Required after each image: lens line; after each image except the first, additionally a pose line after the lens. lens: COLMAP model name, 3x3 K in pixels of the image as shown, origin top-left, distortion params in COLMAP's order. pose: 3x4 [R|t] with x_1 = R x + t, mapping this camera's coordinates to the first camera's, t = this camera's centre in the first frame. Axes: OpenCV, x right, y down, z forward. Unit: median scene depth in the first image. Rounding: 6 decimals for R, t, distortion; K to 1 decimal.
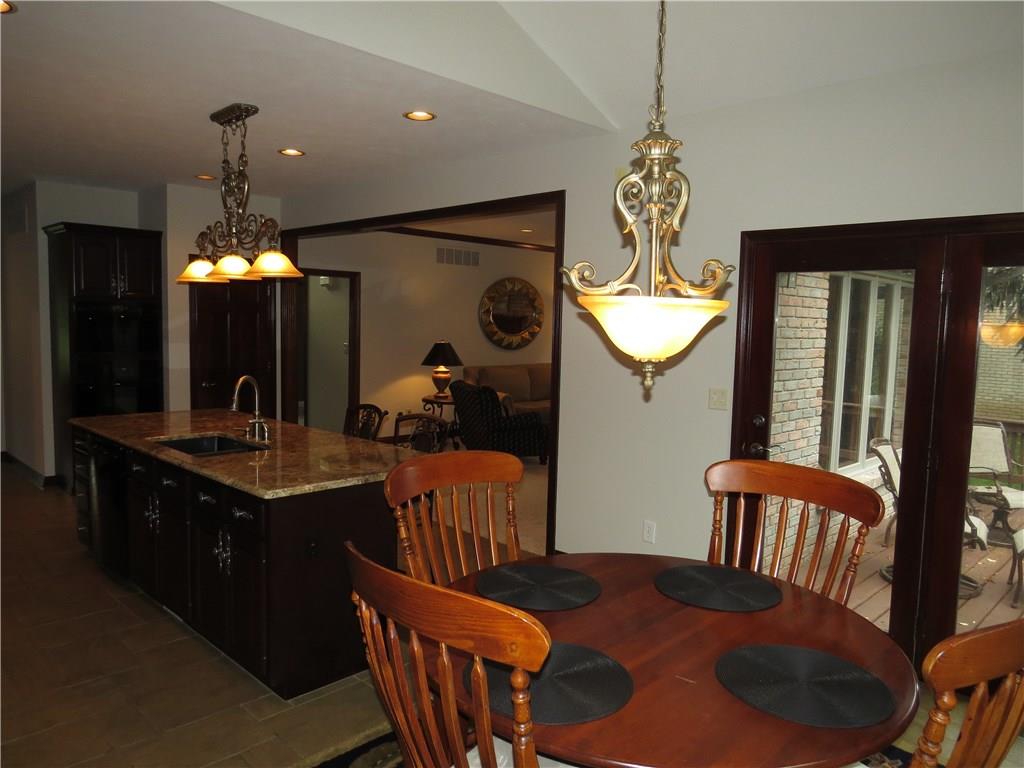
lens RADIAL K [[749.8, 0, 512.0], [0, 749.8, 384.0], [0, 0, 1]] dist [0.000492, -0.004418]
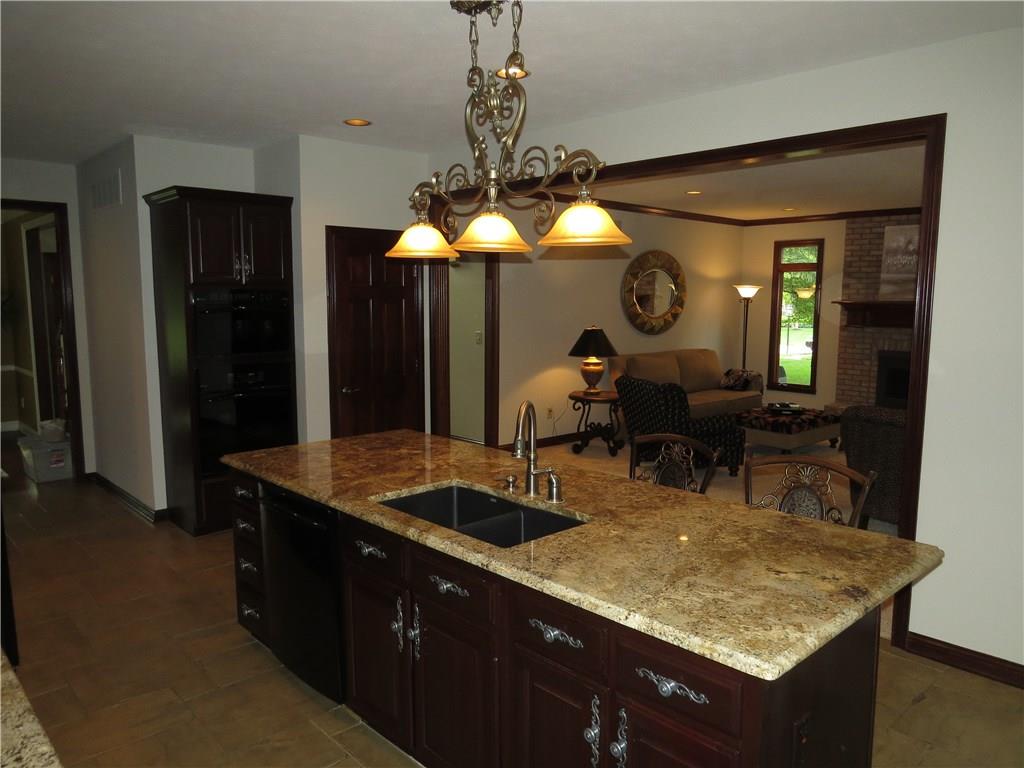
lens RADIAL K [[739.9, 0, 515.2], [0, 739.9, 381.2], [0, 0, 1]] dist [-0.009612, -0.007621]
pose [[0.999486, -0.016714, -0.027360, -0.217562], [0.017466, 0.999469, 0.027490, -0.028804], [0.026886, -0.027953, 0.999248, 0.230635]]
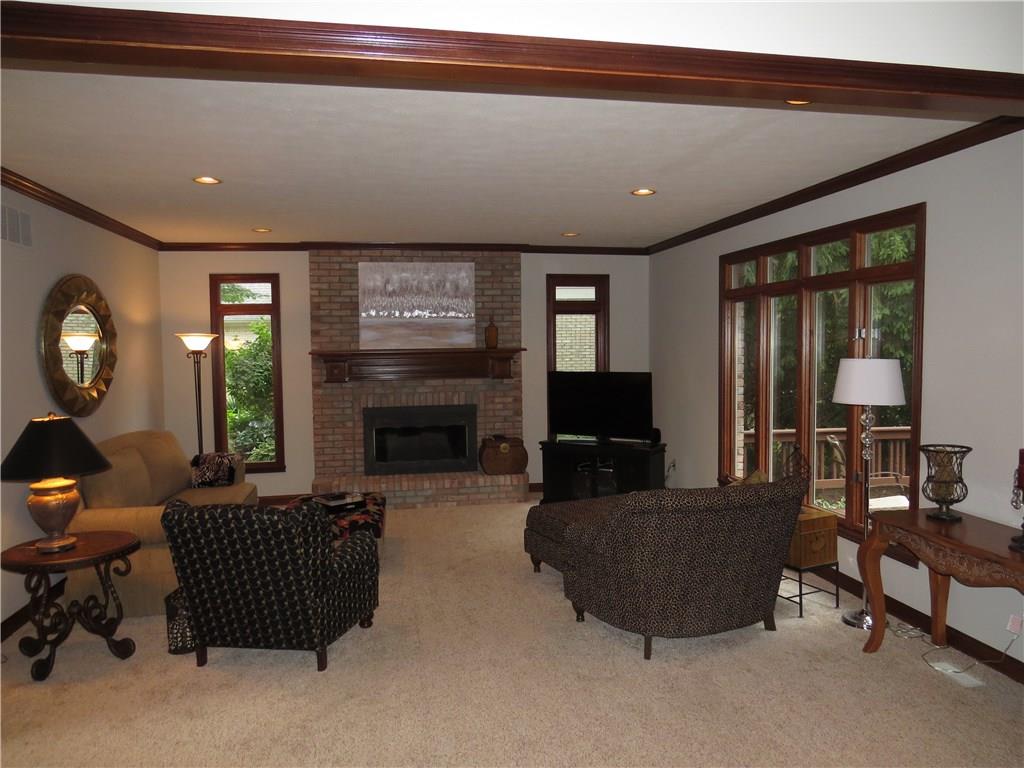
lens RADIAL K [[739.9, 0, 515.2], [0, 739.9, 381.2], [0, 0, 1]] dist [-0.009612, -0.007621]
pose [[0.568534, -0.079501, 0.818809, -0.384085], [0.105099, 0.994183, 0.023554, -0.080448], [-0.815919, 0.072665, 0.573582, 0.755763]]
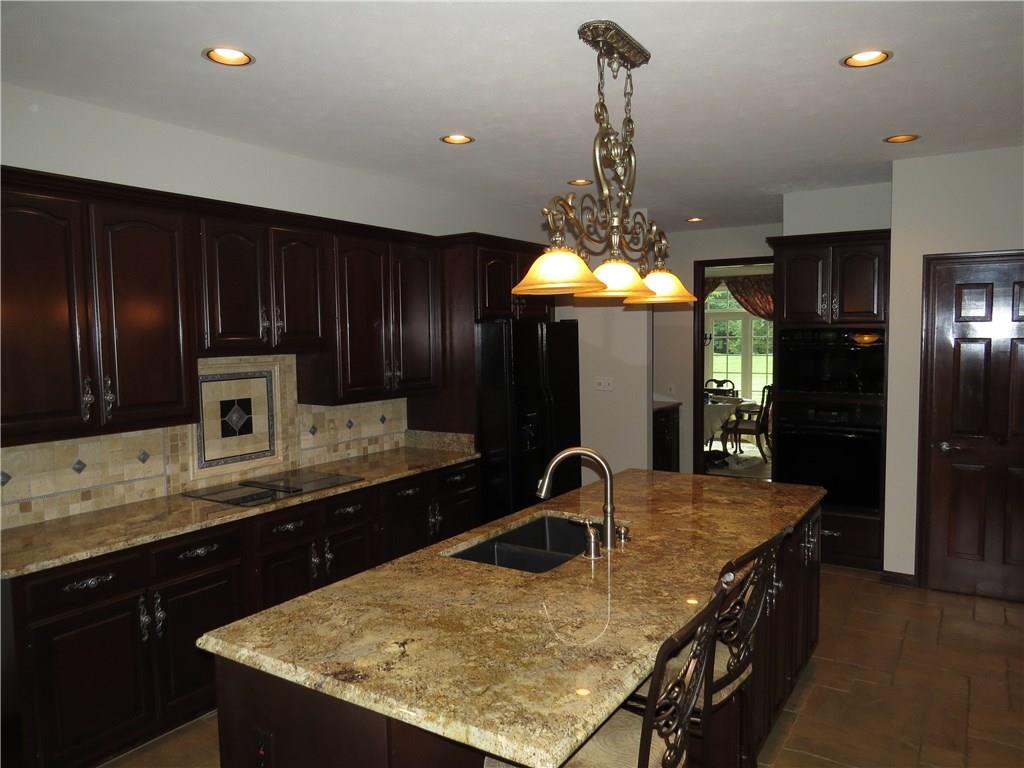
lens RADIAL K [[739.9, 0, 515.2], [0, 739.9, 381.2], [0, 0, 1]] dist [-0.009612, -0.007621]
pose [[0.217865, 0.035990, -0.975315, 0.158018], [-0.065993, 0.997576, 0.022070, -0.049094], [0.973745, 0.059555, 0.219712, 0.505264]]
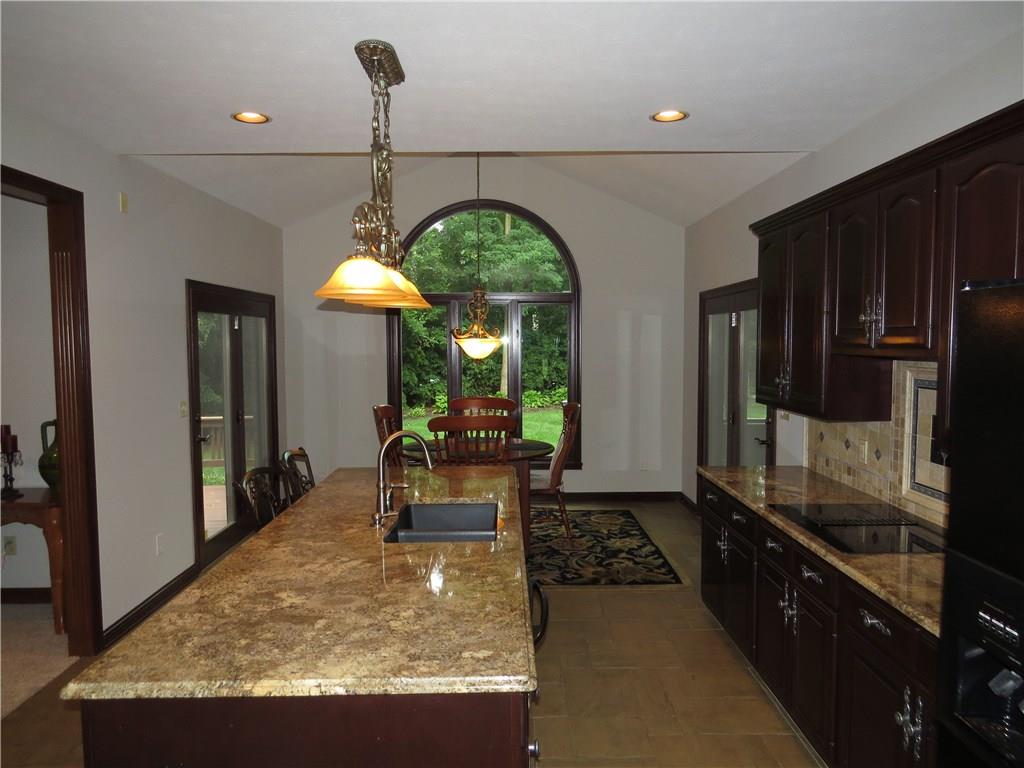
lens RADIAL K [[733.5, 0, 513.0], [0, 733.5, 395.7], [0, 0, 1]] dist [-0.005788, -0.002459]
pose [[-0.719671, -0.080799, 0.689598, -0.606082], [0.045947, 0.985486, 0.163418, -0.104272], [-0.692793, 0.149292, -0.705513, 0.915222]]
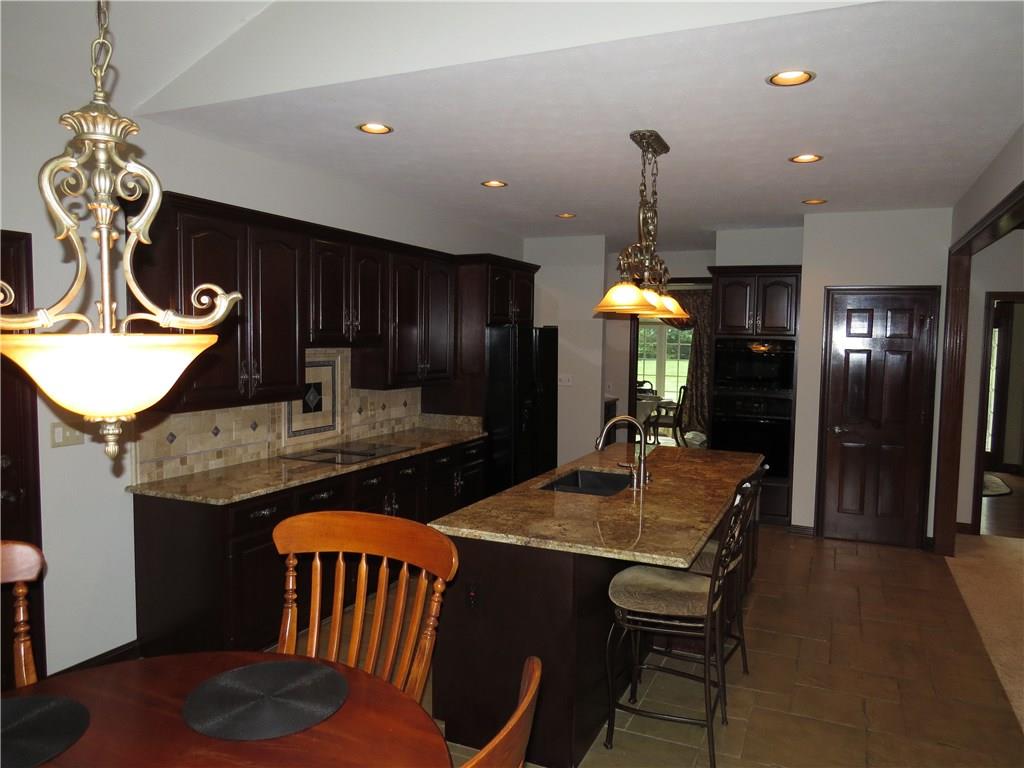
lens RADIAL K [[739.9, 0, 515.2], [0, 739.9, 381.2], [0, 0, 1]] dist [-0.009612, -0.007621]
pose [[0.360928, 0.038944, -0.931780, 0.292379], [-0.088149, 0.996079, 0.007487, -0.030976], [0.928419, 0.079434, 0.362945, 0.332990]]
